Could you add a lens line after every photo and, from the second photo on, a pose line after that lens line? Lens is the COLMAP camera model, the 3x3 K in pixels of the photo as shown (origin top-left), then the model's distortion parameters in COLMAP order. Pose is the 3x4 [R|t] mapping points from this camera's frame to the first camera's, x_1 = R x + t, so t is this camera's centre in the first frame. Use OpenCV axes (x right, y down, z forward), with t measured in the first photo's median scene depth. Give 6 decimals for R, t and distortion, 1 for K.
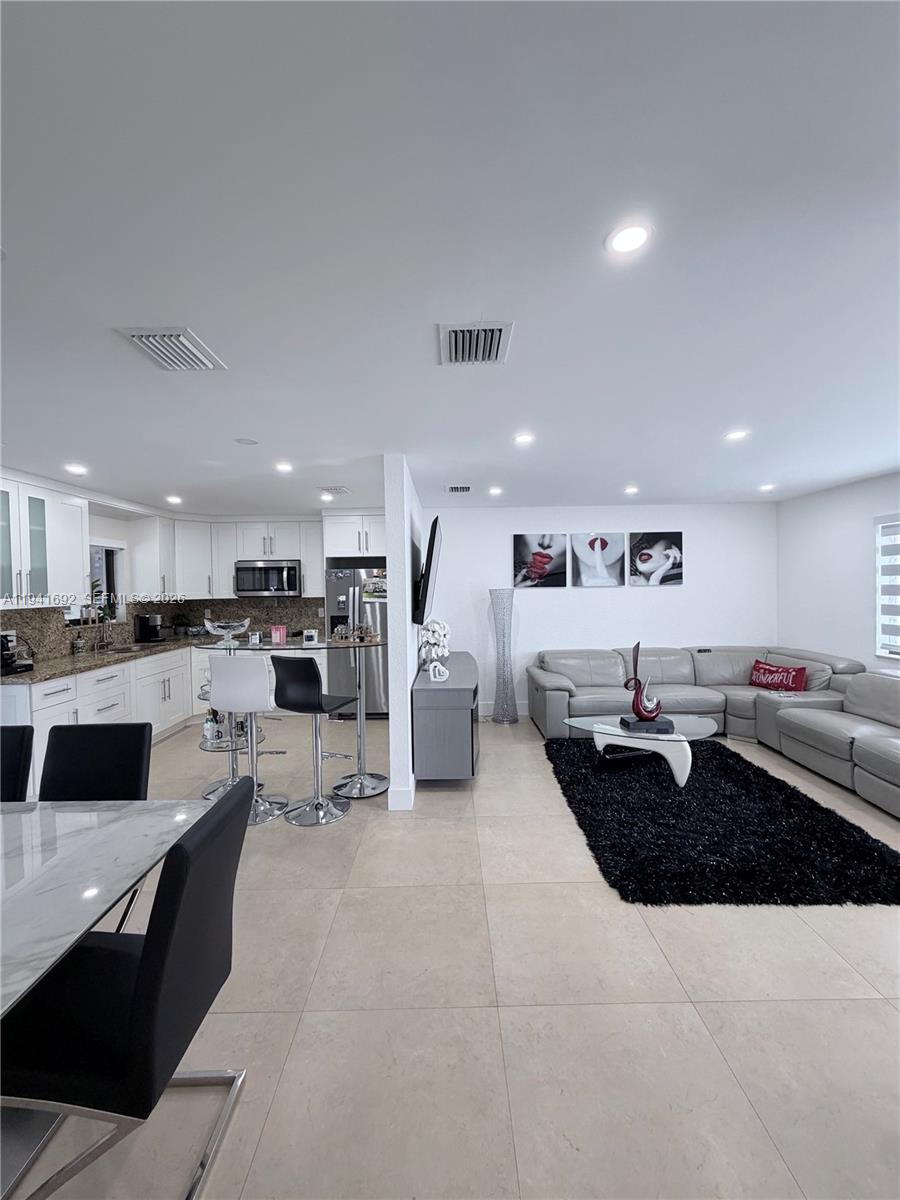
lens RADIAL K [[476.1, 0, 447.0], [0, 476.1, 596.8], [0, 0, 1]] dist [-0.000352, -0.000043]
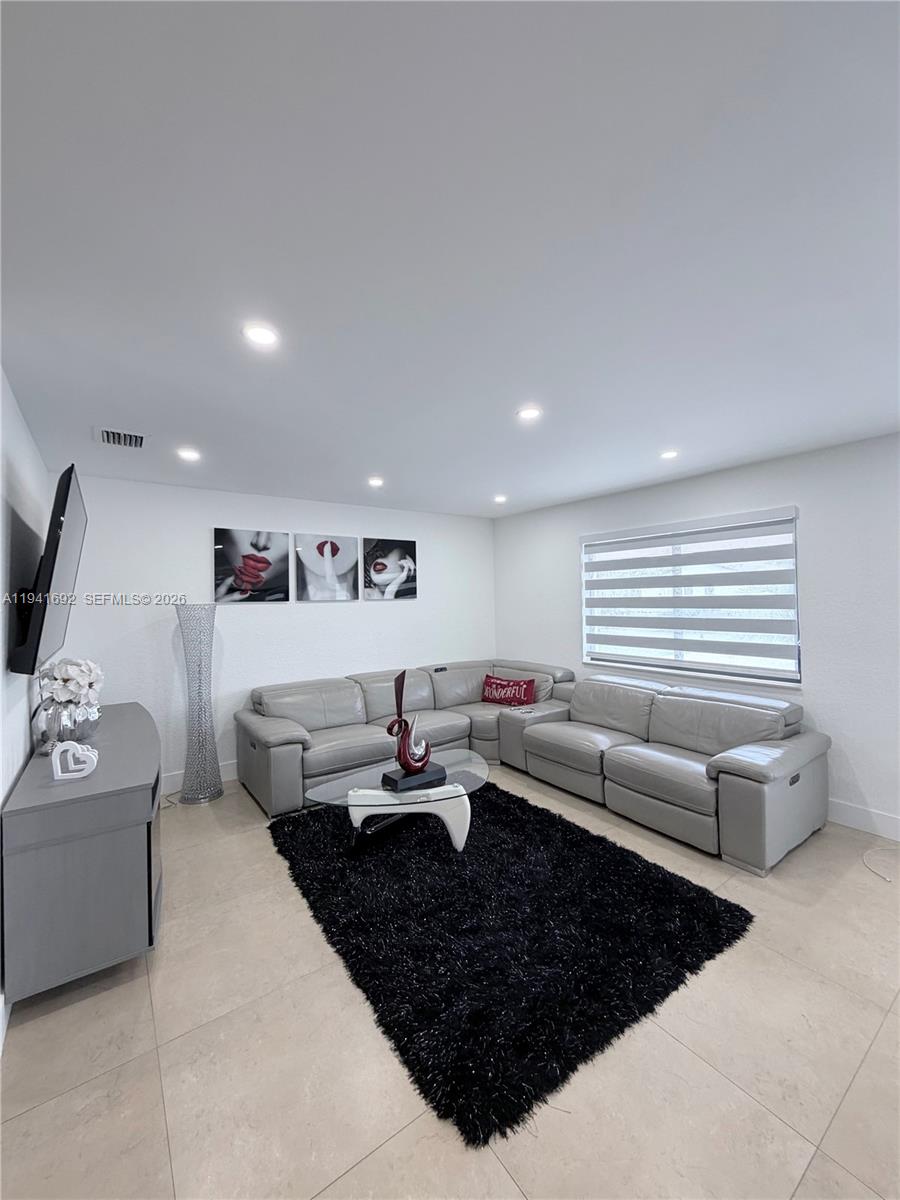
lens RADIAL K [[476.1, 0, 447.0], [0, 476.1, 596.8], [0, 0, 1]] dist [-0.000352, -0.000043]
pose [[0.810706, 0.003912, 0.585440, 0.007071], [0.017802, 0.999351, -0.031329, 0.000684], [-0.585182, 0.035821, 0.810110, 0.277862]]
